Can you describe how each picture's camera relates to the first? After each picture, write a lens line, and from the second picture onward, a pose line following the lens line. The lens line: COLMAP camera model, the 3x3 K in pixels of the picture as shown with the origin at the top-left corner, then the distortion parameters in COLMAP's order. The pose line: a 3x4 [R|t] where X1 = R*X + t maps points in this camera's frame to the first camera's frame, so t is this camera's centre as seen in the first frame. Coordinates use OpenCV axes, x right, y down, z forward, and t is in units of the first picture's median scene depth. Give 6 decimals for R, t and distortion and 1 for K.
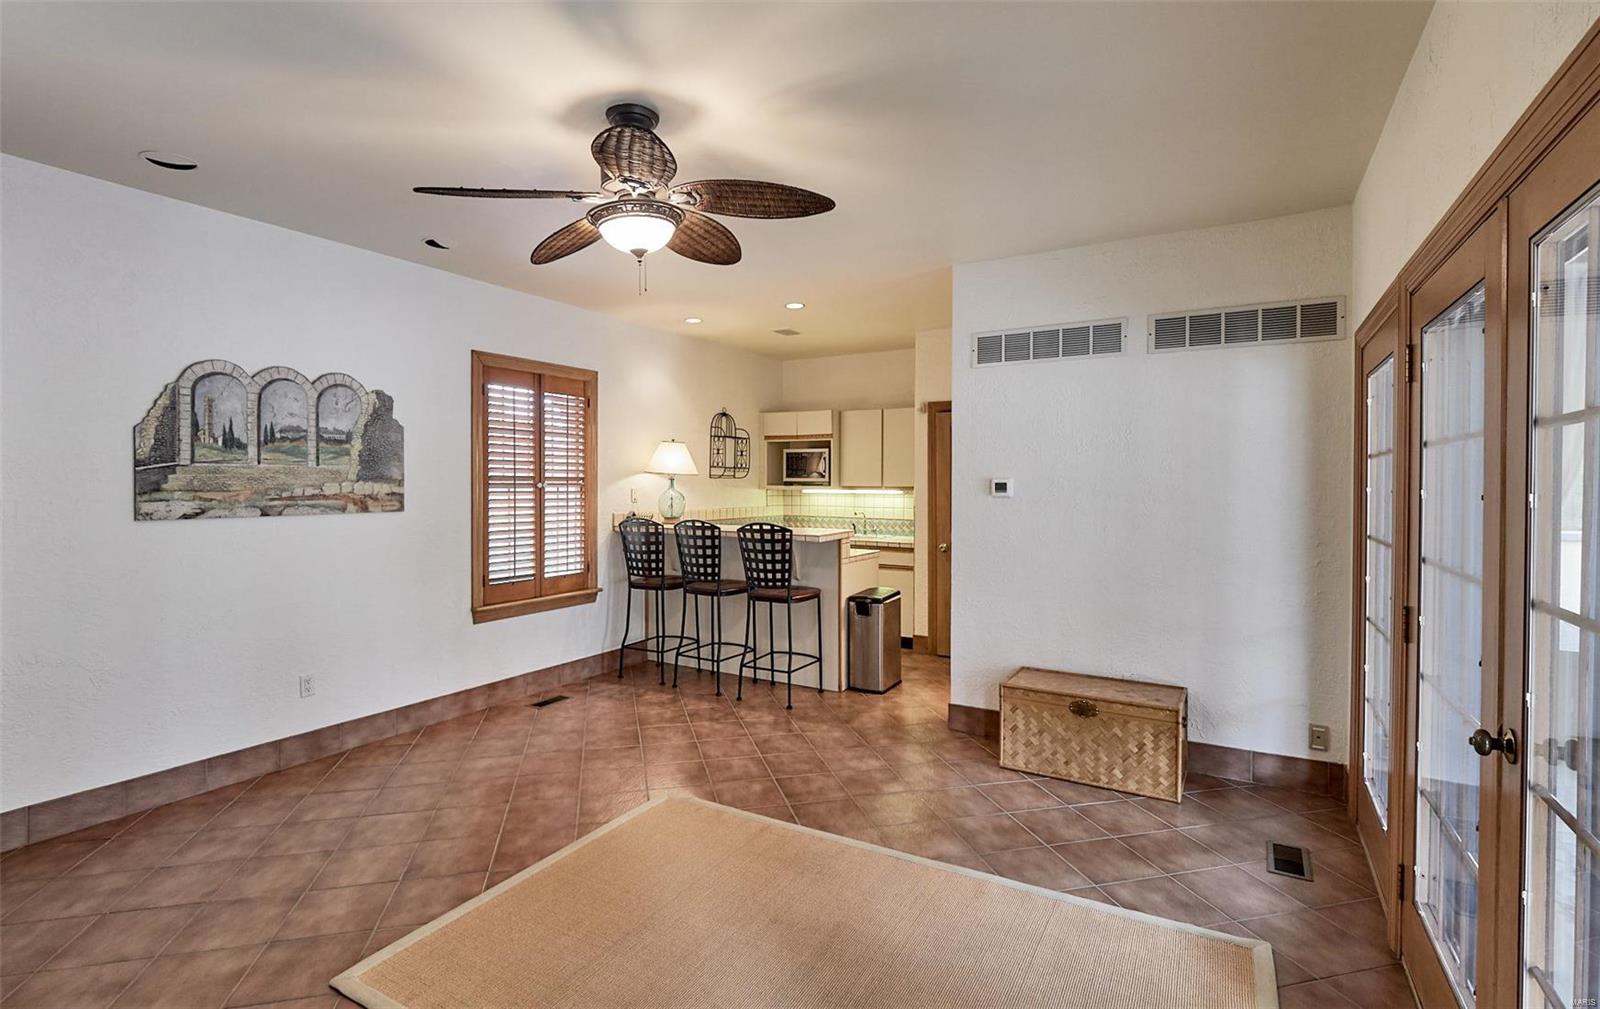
lens RADIAL K [[742.7, 0, 798.6], [0, 742.7, 494.7], [0, 0, 1]] dist [-0.000023, -0.000505]
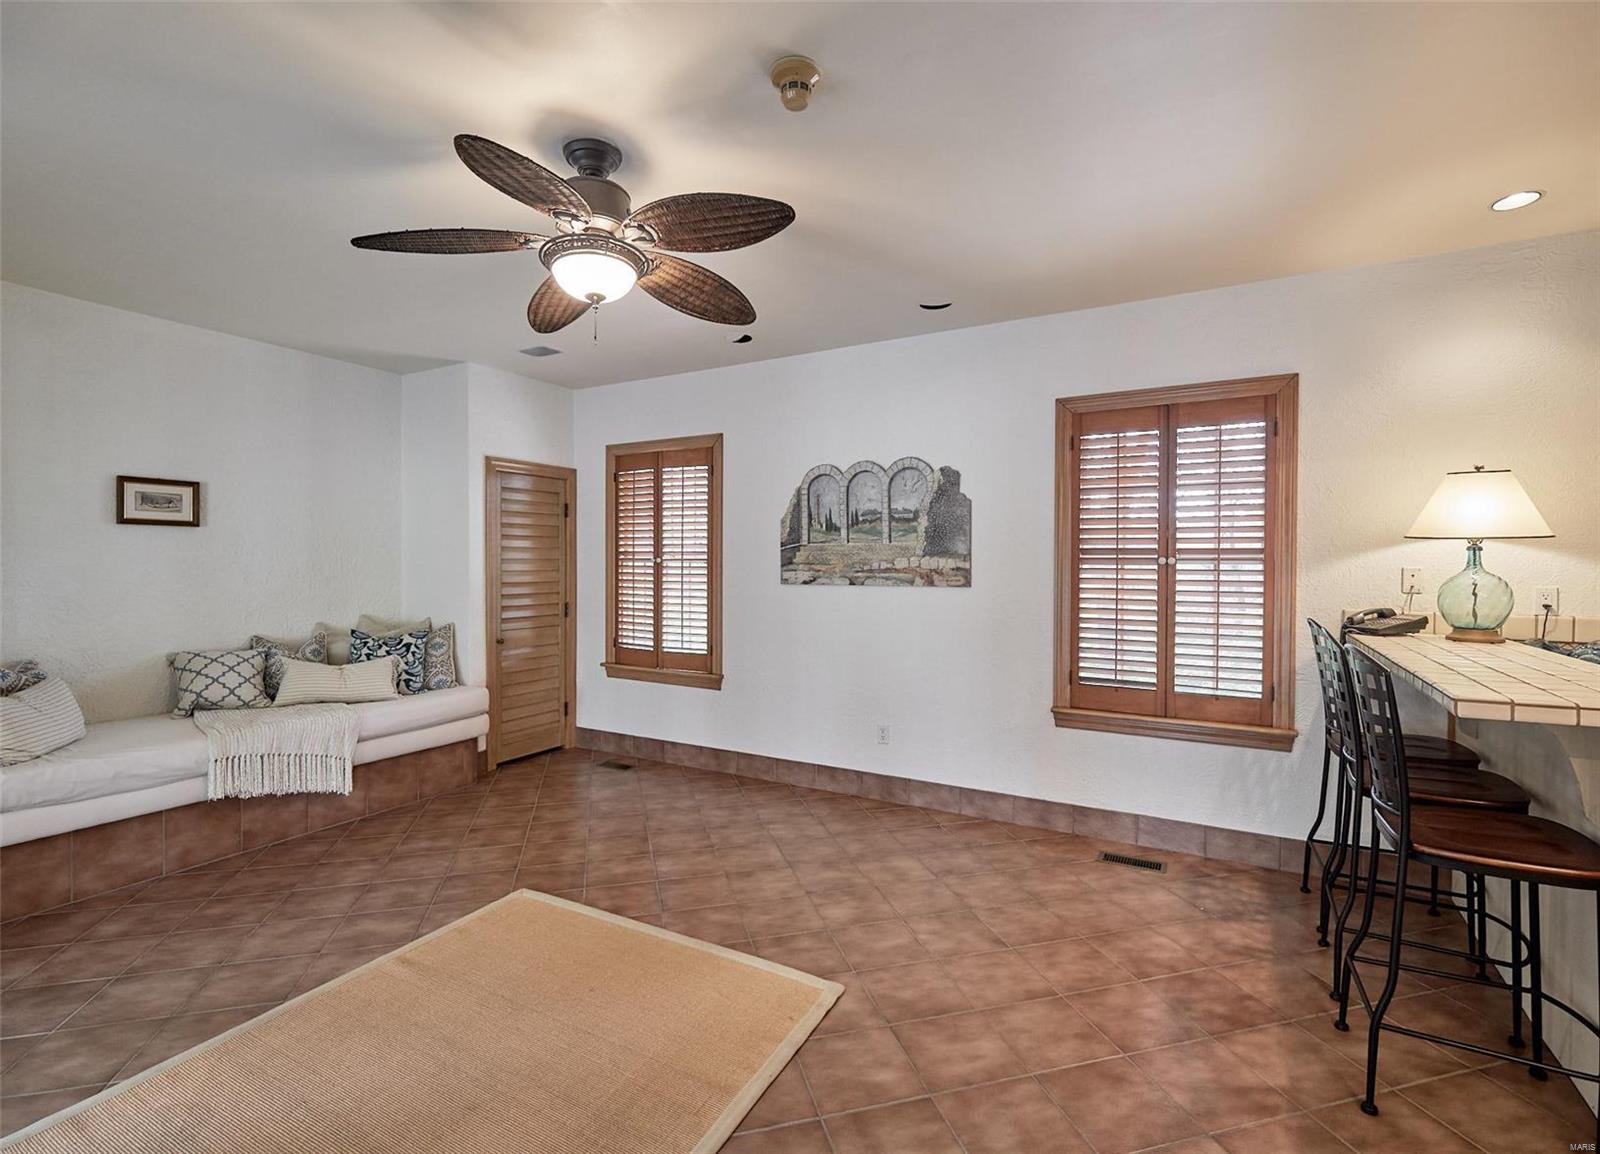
lens RADIAL K [[741.2, 0, 803.4], [0, 741.2, 572.7], [0, 0, 1]] dist [0.000187, 0.000010]
pose [[0.011923, 0.011890, -0.999858, 0.457634], [-0.018145, 0.999767, 0.011673, -0.004123], [0.999764, 0.018004, 0.012136, 0.817121]]
